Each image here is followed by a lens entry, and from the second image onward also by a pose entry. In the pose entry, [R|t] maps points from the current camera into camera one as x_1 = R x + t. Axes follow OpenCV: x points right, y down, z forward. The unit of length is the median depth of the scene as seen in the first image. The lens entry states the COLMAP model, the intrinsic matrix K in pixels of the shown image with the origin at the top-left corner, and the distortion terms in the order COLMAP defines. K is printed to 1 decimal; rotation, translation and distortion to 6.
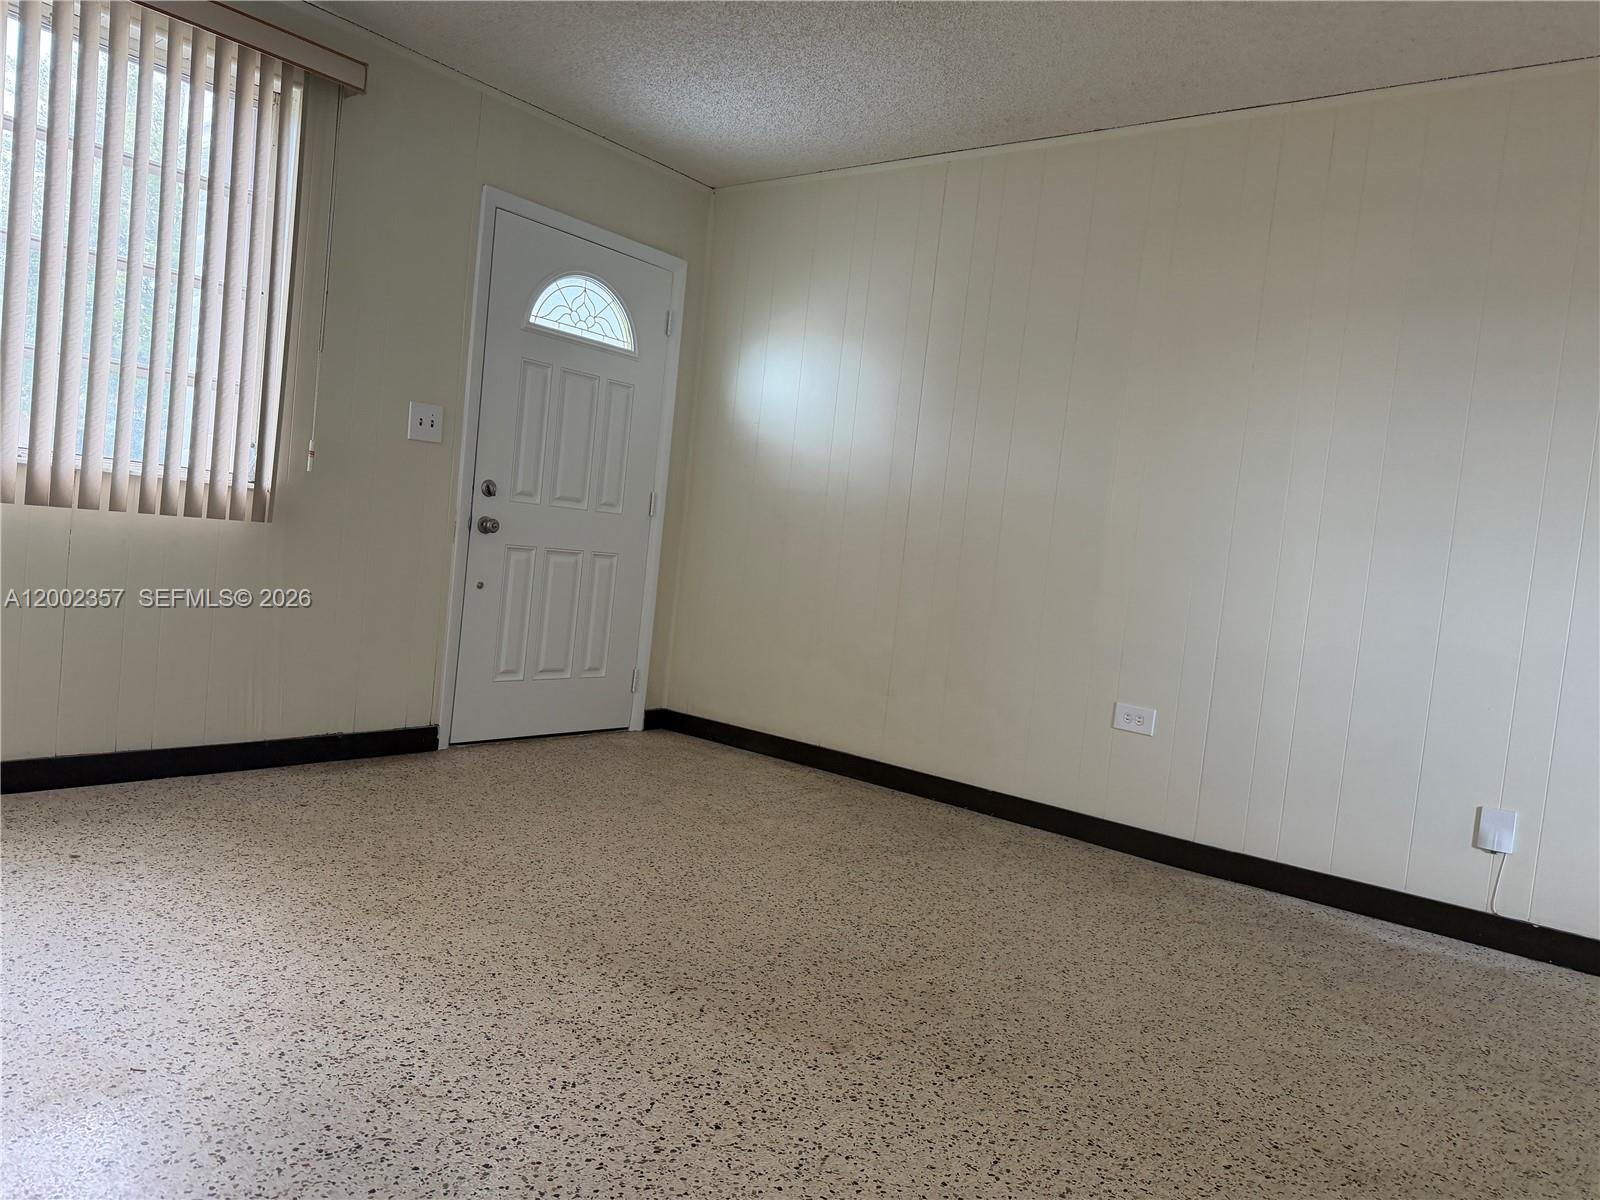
lens RADIAL K [[1129.7, 0, 797.9], [0, 1129.7, 599.9], [0, 0, 1]] dist [0.063179, -0.077864]
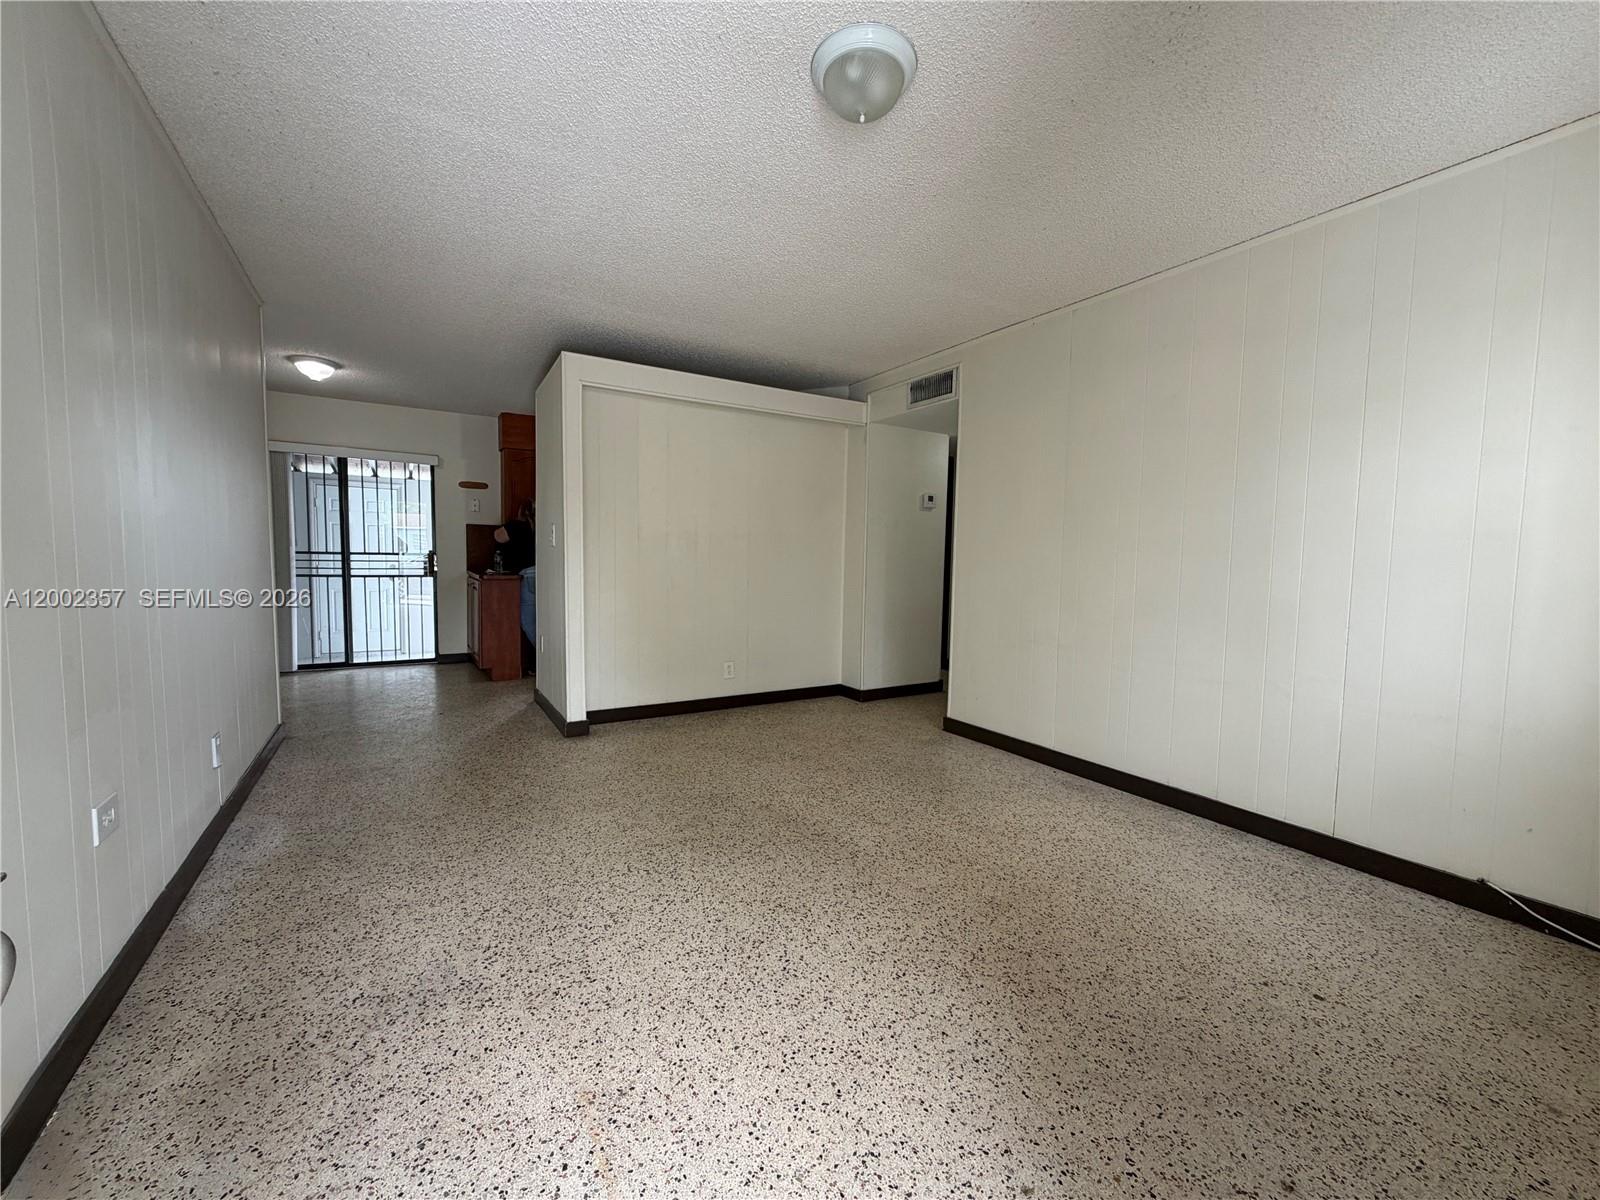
lens RADIAL K [[643.4, 0, 799.6], [0, 643.4, 602.4], [0, 0, 1]] dist [0.000365, -0.000118]
pose [[-0.935306, -0.145454, 0.322562, -0.364085], [-0.100065, 0.983120, 0.153174, -0.218795], [-0.339397, 0.110987, -0.934073, 1.964761]]
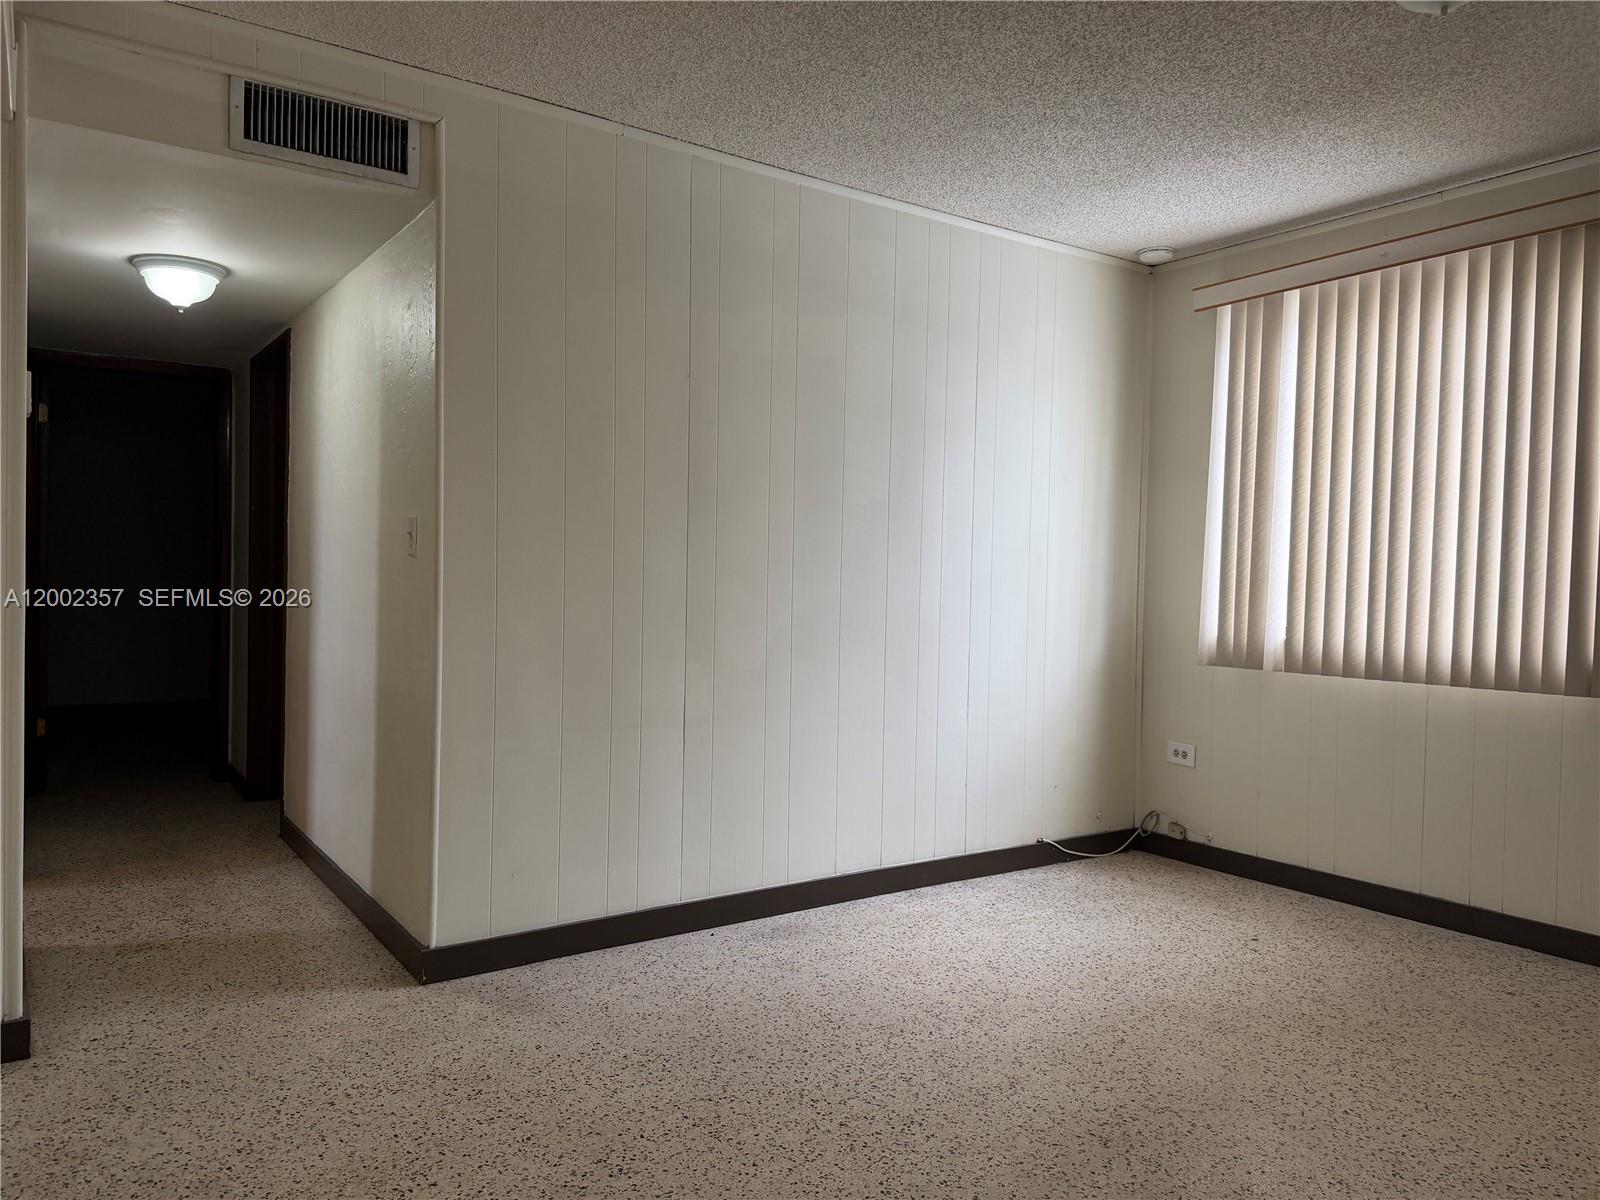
lens RADIAL K [[1129.7, 0, 799.6], [0, 1129.7, 599.3], [0, 0, 1]] dist [0.063179, -0.077864]
pose [[-0.271557, -0.084572, -0.958699, 0.953624], [-0.098793, 0.993319, -0.059643, -0.044279], [0.957338, 0.078517, -0.278098, 0.962439]]
